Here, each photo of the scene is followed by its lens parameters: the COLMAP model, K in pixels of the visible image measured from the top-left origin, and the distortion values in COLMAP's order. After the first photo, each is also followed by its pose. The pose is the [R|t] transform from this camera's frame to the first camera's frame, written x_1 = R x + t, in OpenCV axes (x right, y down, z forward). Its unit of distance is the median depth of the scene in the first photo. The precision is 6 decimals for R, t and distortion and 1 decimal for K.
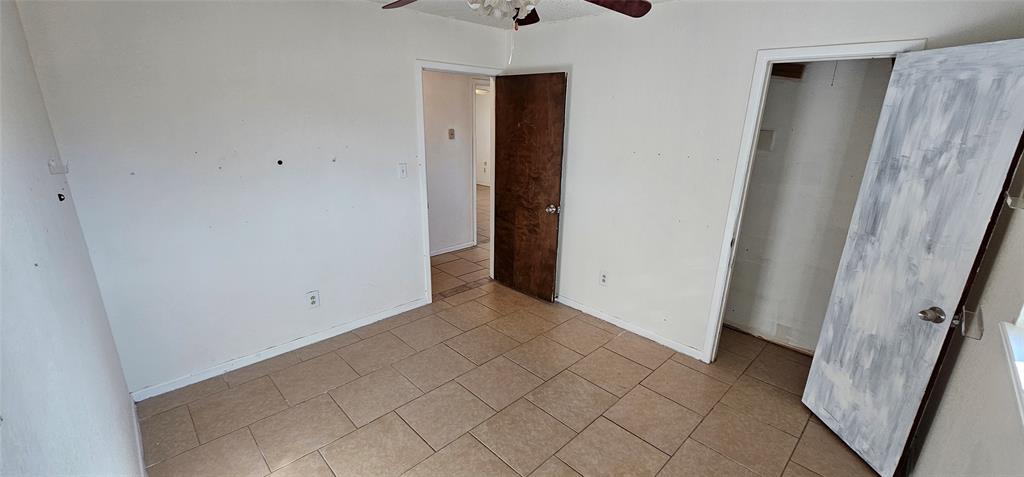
lens RADIAL K [[417.2, 0, 512.8], [0, 417.2, 240.0], [0, 0, 1]] dist [-0.003390, 0.001433]
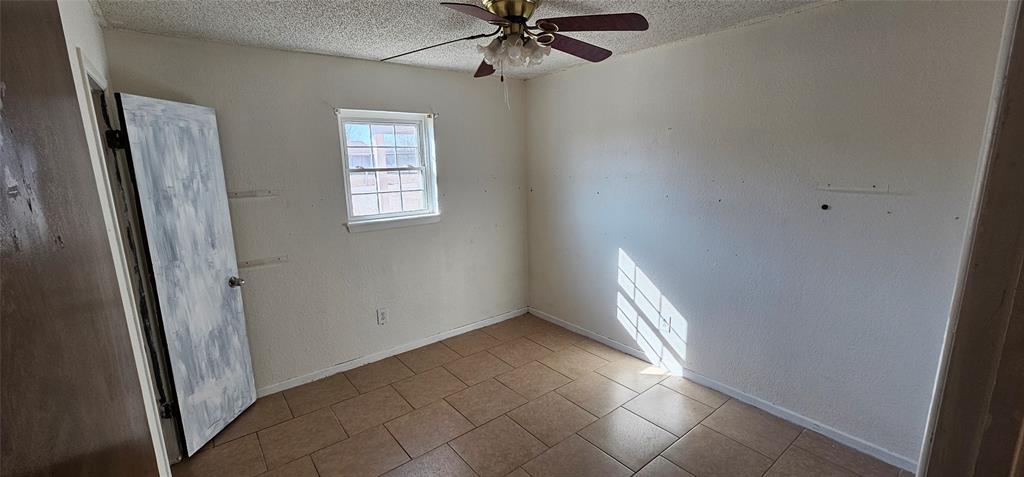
lens RADIAL K [[417.2, 0, 516.2], [0, 417.2, 239.5], [0, 0, 1]] dist [-0.003390, 0.001433]
pose [[-0.993843, -0.021437, 0.108699, -0.147055], [0.032741, 0.880457, 0.472994, -0.581779], [-0.105845, 0.473640, -0.874335, 1.956474]]
